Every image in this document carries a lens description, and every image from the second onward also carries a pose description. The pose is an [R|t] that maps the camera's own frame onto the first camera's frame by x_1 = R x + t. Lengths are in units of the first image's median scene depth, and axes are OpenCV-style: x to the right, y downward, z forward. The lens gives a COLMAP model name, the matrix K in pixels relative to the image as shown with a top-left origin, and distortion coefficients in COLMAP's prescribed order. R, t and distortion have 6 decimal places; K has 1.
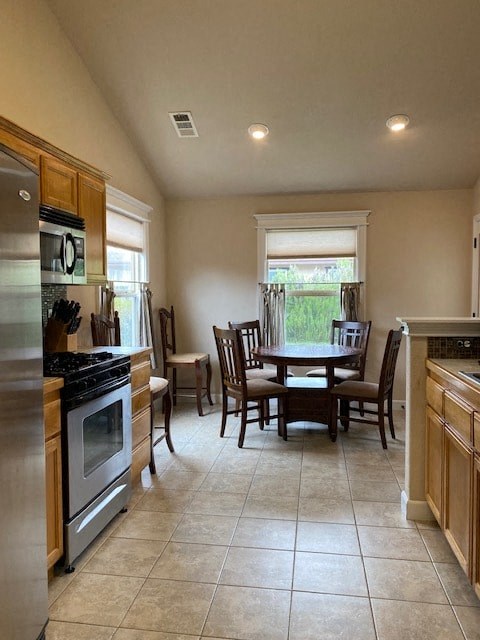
lens RADIAL K [[495.2, 0, 236.8], [0, 495.2, 316.5], [0, 0, 1]] dist [0.090638, -0.092551]
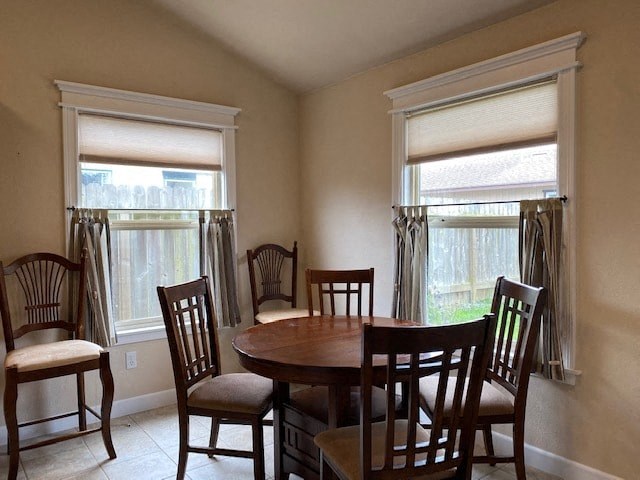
lens RADIAL K [[495.2, 0, 322.2], [0, 495.2, 239.6], [0, 0, 1]] dist [0.090638, -0.092551]
pose [[0.721280, 0.018780, -0.692389, 0.790682], [-0.022616, 0.999738, 0.003557, -0.054898], [0.692274, 0.013094, 0.721516, 1.021533]]
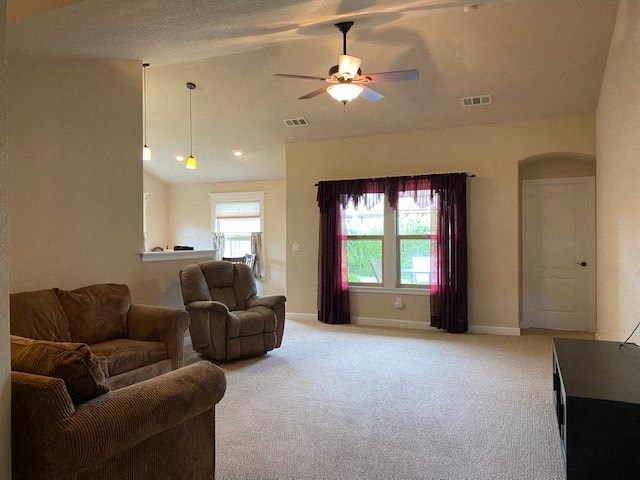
lens RADIAL K [[488.4, 0, 334.5], [0, 488.4, 238.8], [0, 0, 1]] dist [0.066095, -0.080872]
pose [[0.969822, 0.000473, -0.243812, 1.777886], [-0.010708, 0.999116, -0.040658, 0.041663], [0.243577, 0.042042, 0.968970, -1.154272]]
